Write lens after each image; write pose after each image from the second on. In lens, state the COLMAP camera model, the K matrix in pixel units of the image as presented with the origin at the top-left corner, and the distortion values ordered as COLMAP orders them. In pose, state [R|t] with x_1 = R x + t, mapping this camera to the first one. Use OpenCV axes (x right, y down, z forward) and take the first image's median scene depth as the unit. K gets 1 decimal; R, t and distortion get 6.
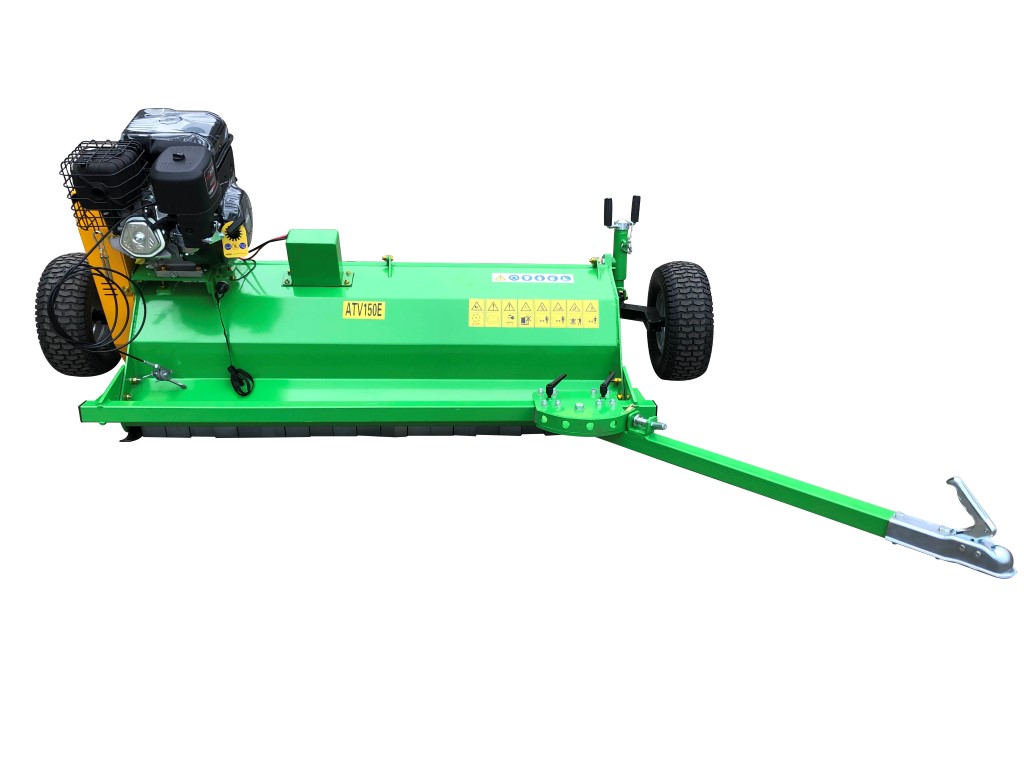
lens RADIAL K [[828.4, 0, 512.0], [0, 828.4, 384.0], [0, 0, 1]] dist [0.011399, -0.056212]
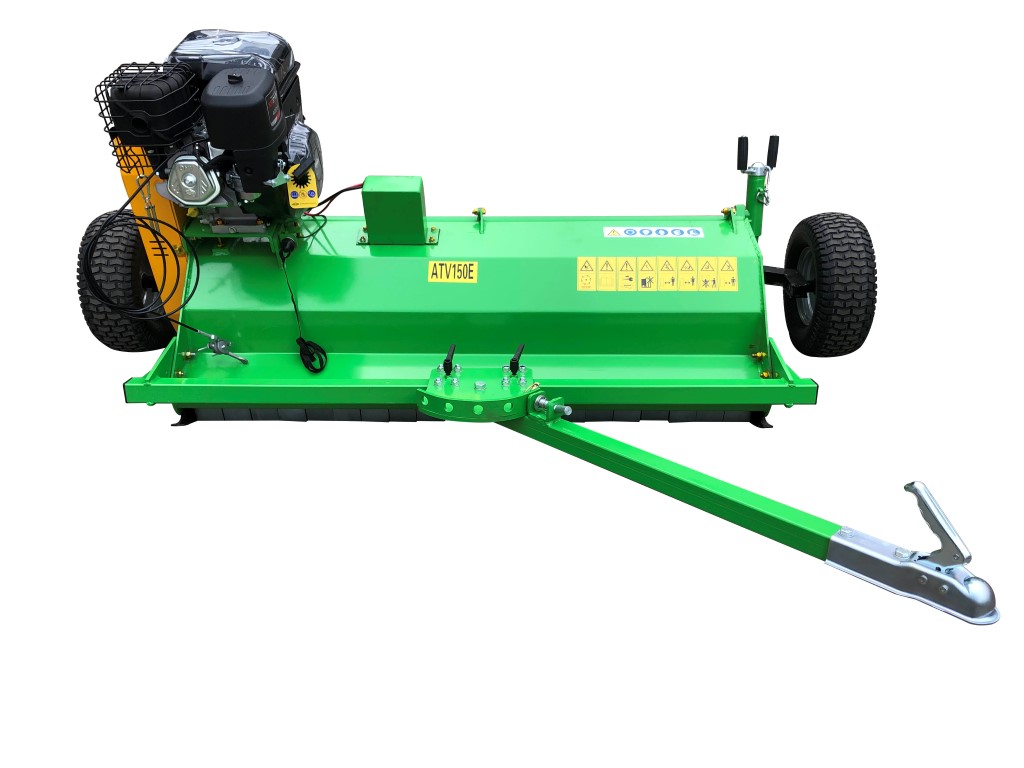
lens RADIAL K [[832.3, 0, 498.2], [0, 832.3, 386.5], [0, 0, 1]] dist [0.074834, -0.163233]
pose [[0.995858, 0.002798, -0.090881, -0.055604], [-0.001322, 0.999866, 0.016292, 0.013520], [0.090914, -0.016104, 0.995729, 0.159834]]
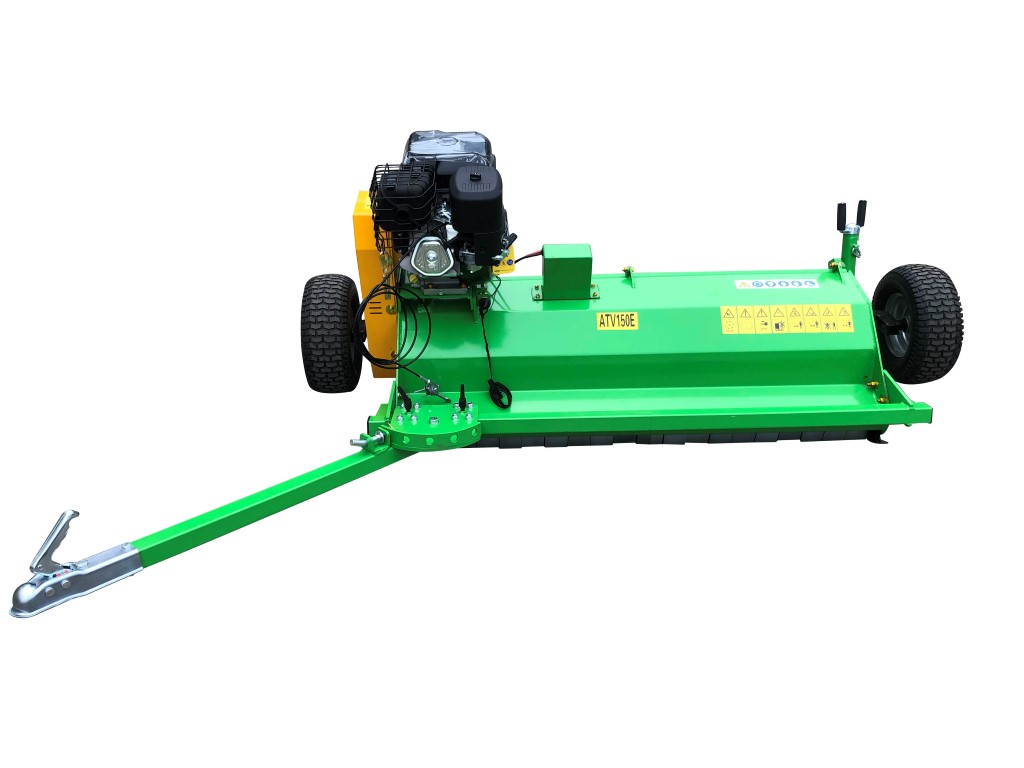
lens RADIAL K [[818.0, 0, 501.2], [0, 818.0, 381.2], [0, 0, 1]] dist [0.143336, -0.439578]
pose [[0.997736, -0.025096, -0.062400, -0.260716], [0.024001, 0.999546, -0.018237, -0.000328], [0.062830, 0.016698, 0.997885, -0.015197]]
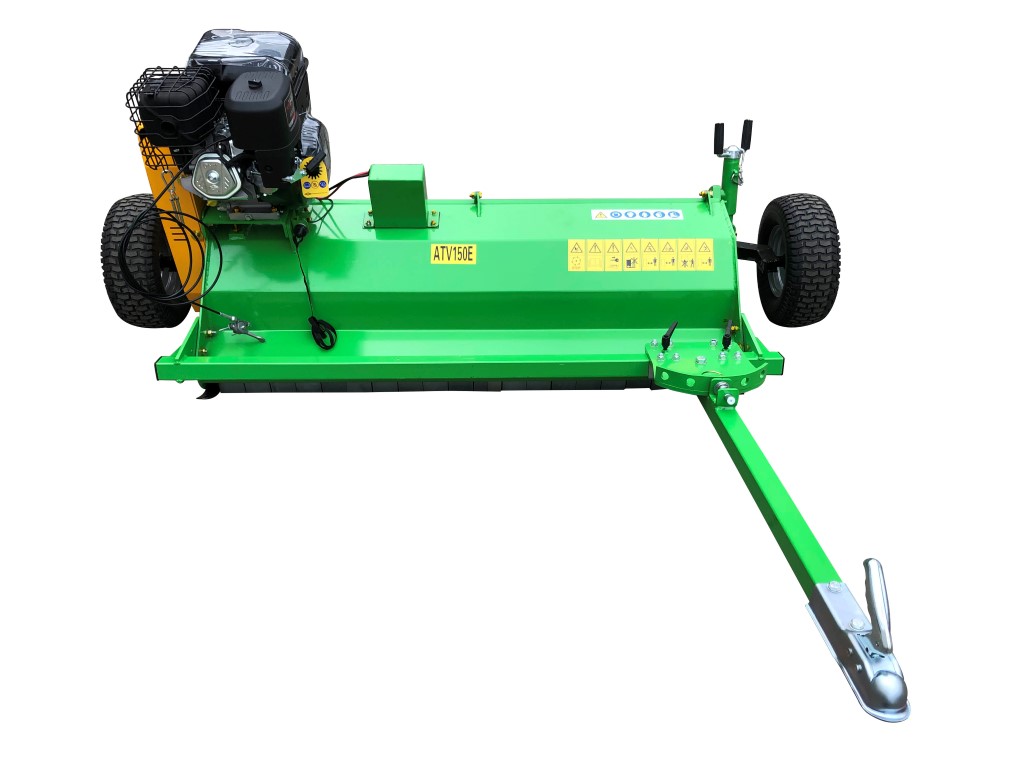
lens RADIAL K [[828.9, 0, 501.2], [0, 828.9, 381.1], [0, 0, 1]] dist [0.083463, -0.184936]
pose [[0.998046, -0.003257, -0.062391, -0.069675], [0.007996, 0.997087, 0.075856, -0.018651], [0.061962, -0.076207, 0.995165, 0.082315]]
